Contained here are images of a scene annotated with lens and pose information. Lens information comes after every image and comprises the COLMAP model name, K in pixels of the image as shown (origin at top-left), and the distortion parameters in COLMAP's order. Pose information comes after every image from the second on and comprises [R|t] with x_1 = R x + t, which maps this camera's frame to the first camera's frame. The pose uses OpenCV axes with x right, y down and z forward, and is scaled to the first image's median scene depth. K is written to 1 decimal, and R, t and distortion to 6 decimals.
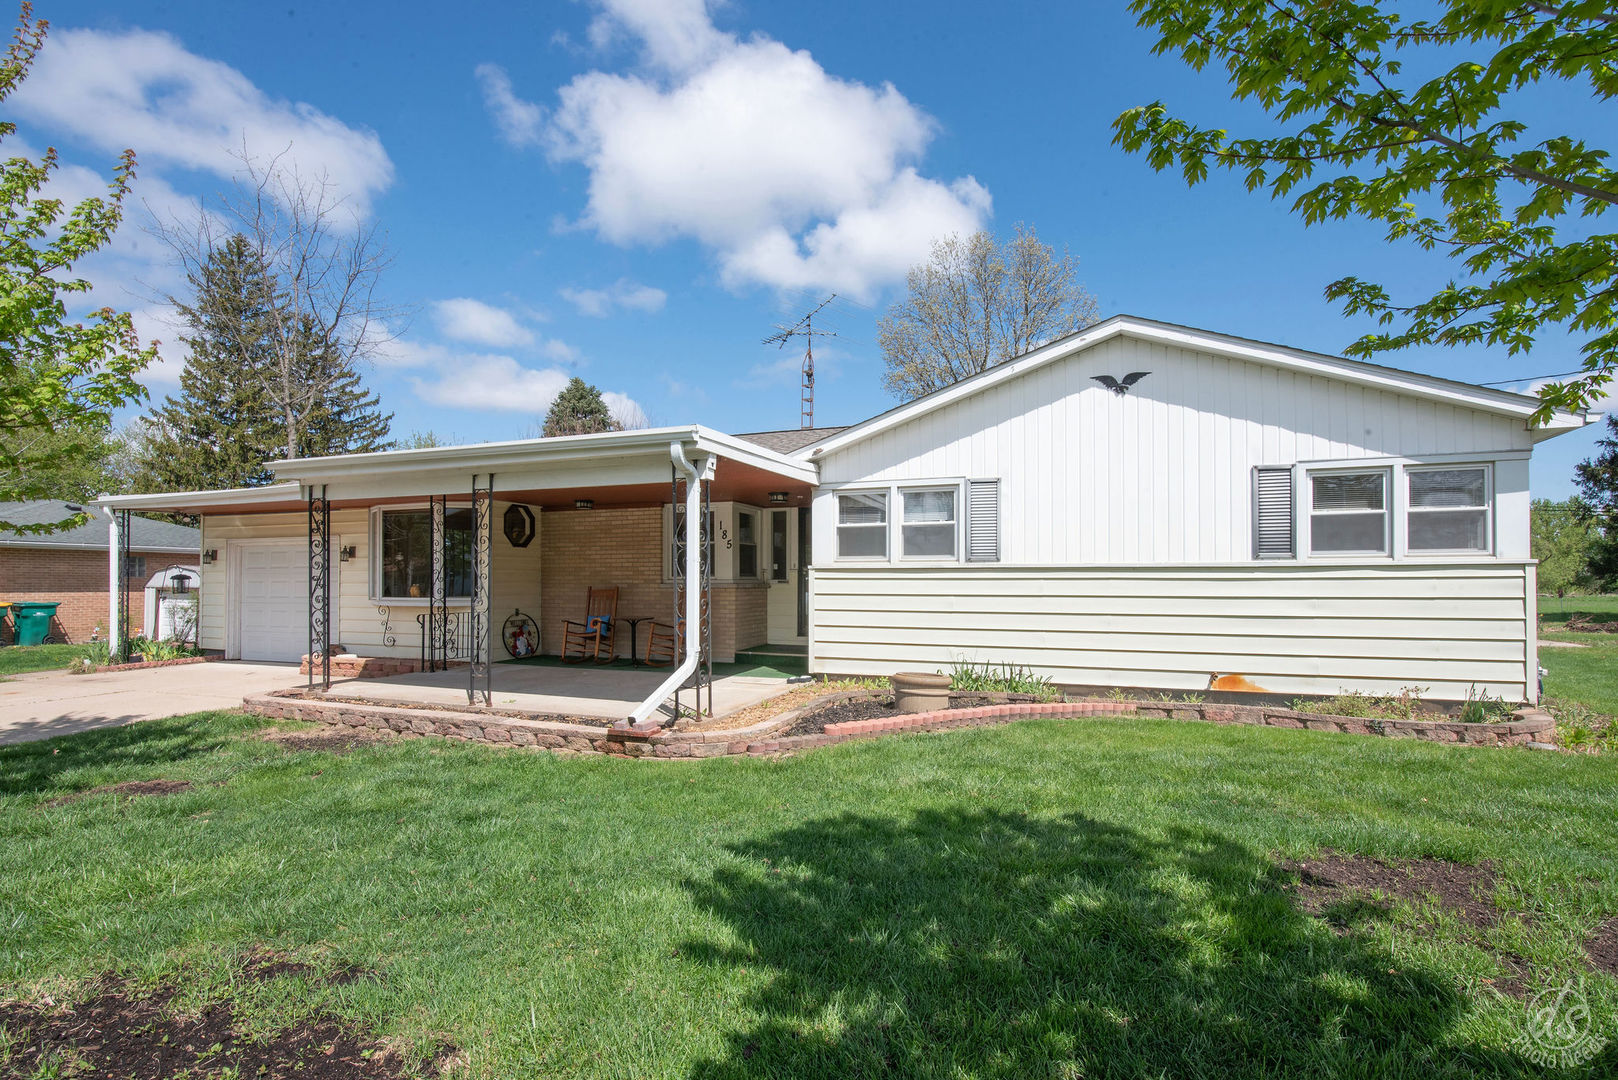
lens RADIAL K [[761.7, 0, 810.9], [0, 761.7, 566.2], [0, 0, 1]] dist [-0.009728, -0.002061]
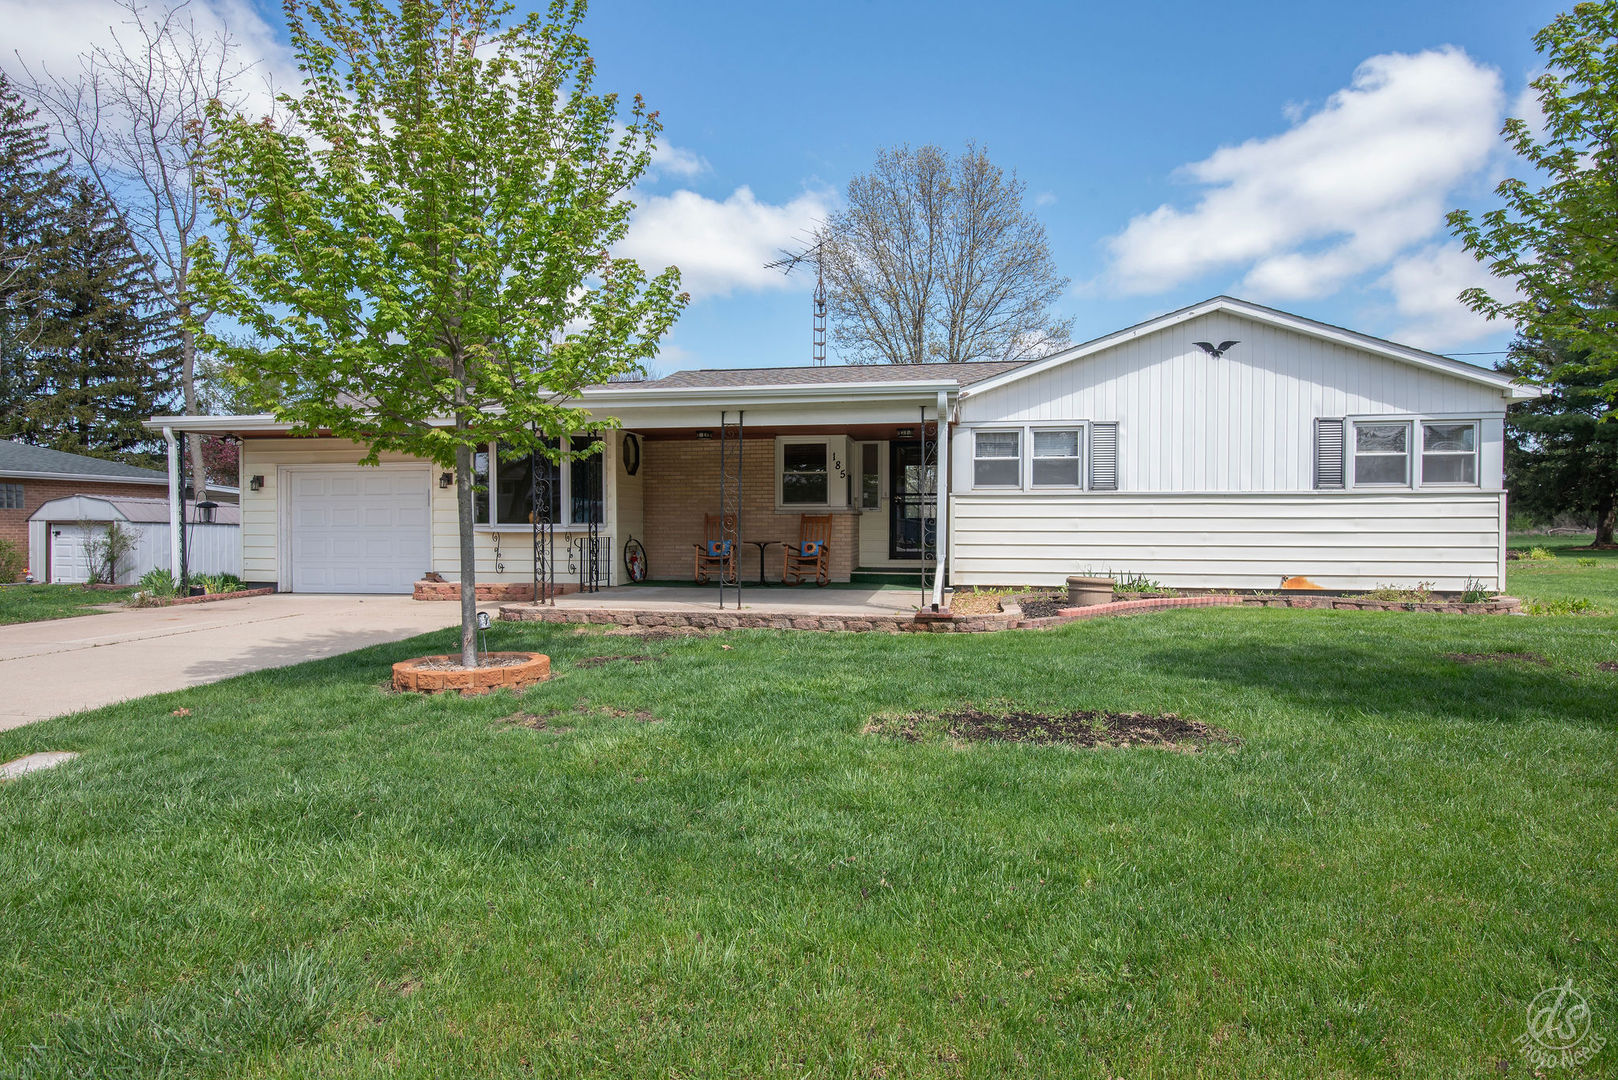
lens RADIAL K [[904.4, 0, 810.3], [0, 904.4, 533.9], [0, 0, 1]] dist [-0.001024, 0.003205]
pose [[0.982685, -0.002728, 0.185264, -0.516564], [-0.003325, 0.999471, 0.032357, 0.019052], [-0.185254, -0.032413, 0.982156, -0.347072]]
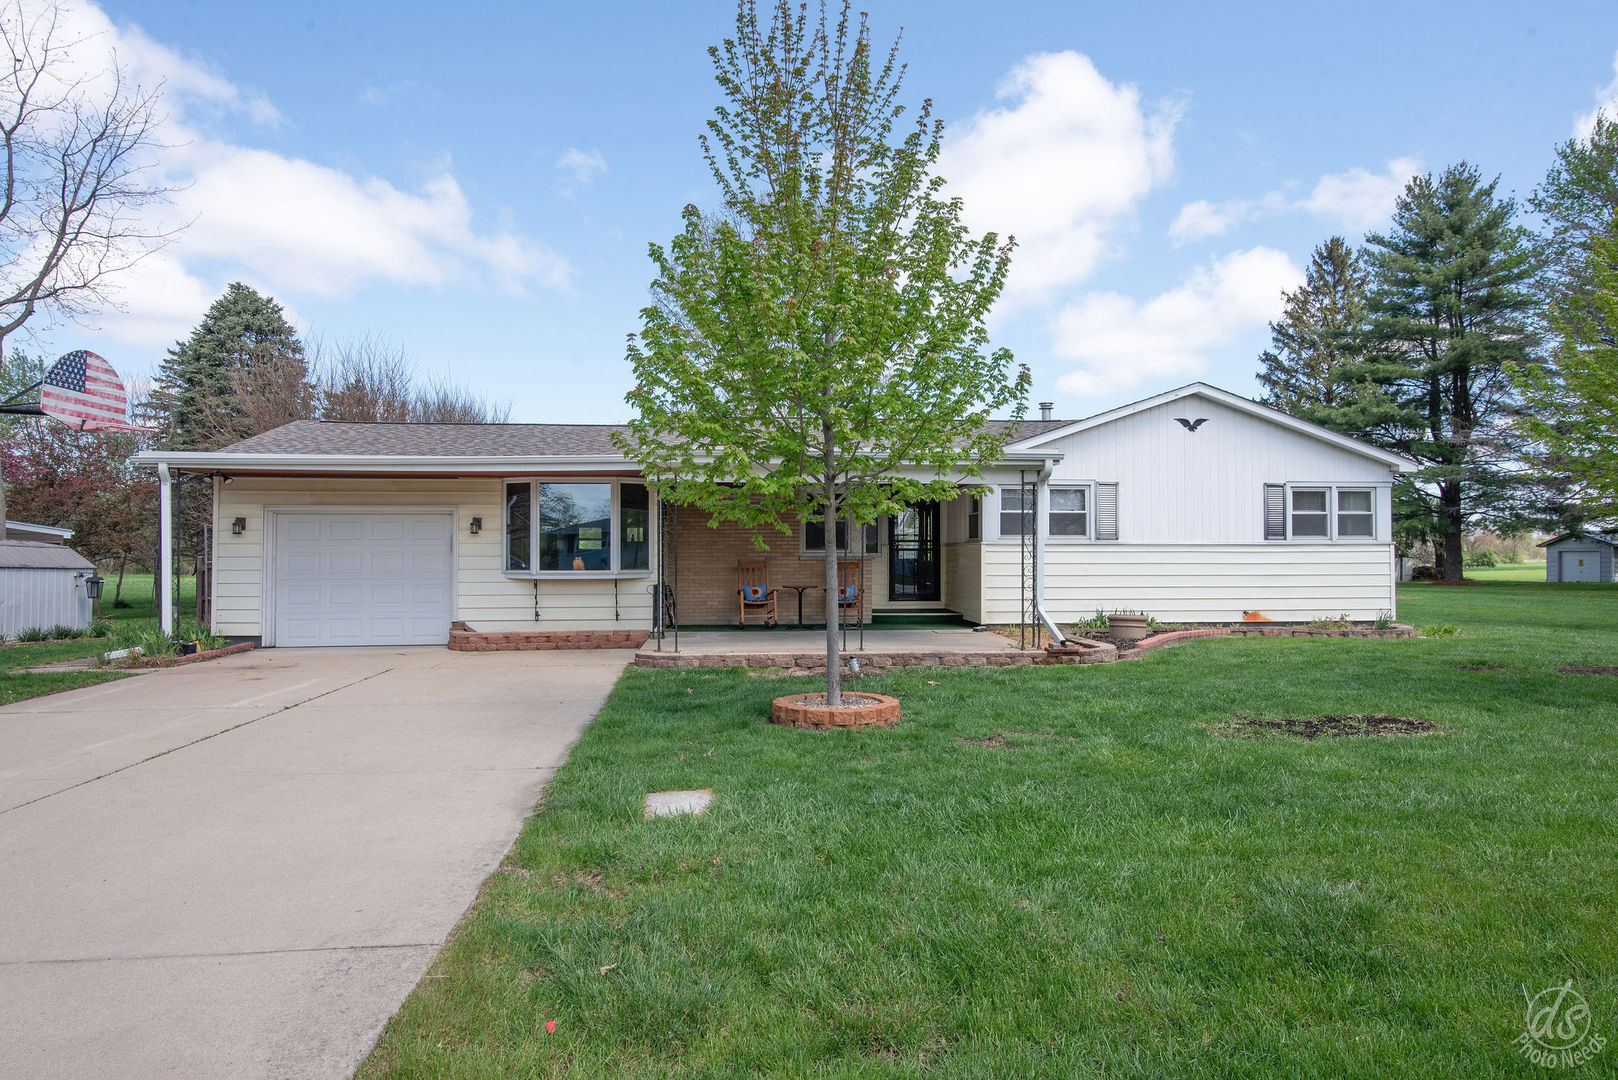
lens RADIAL K [[909.6, 0, 822.0], [0, 909.6, 537.7], [0, 0, 1]] dist [0.007986, 0.000481]
pose [[0.893828, 0.009625, 0.448307, -1.046277], [-0.007030, 0.999948, -0.007452, 0.006138], [-0.448355, 0.003509, 0.893849, -0.296875]]
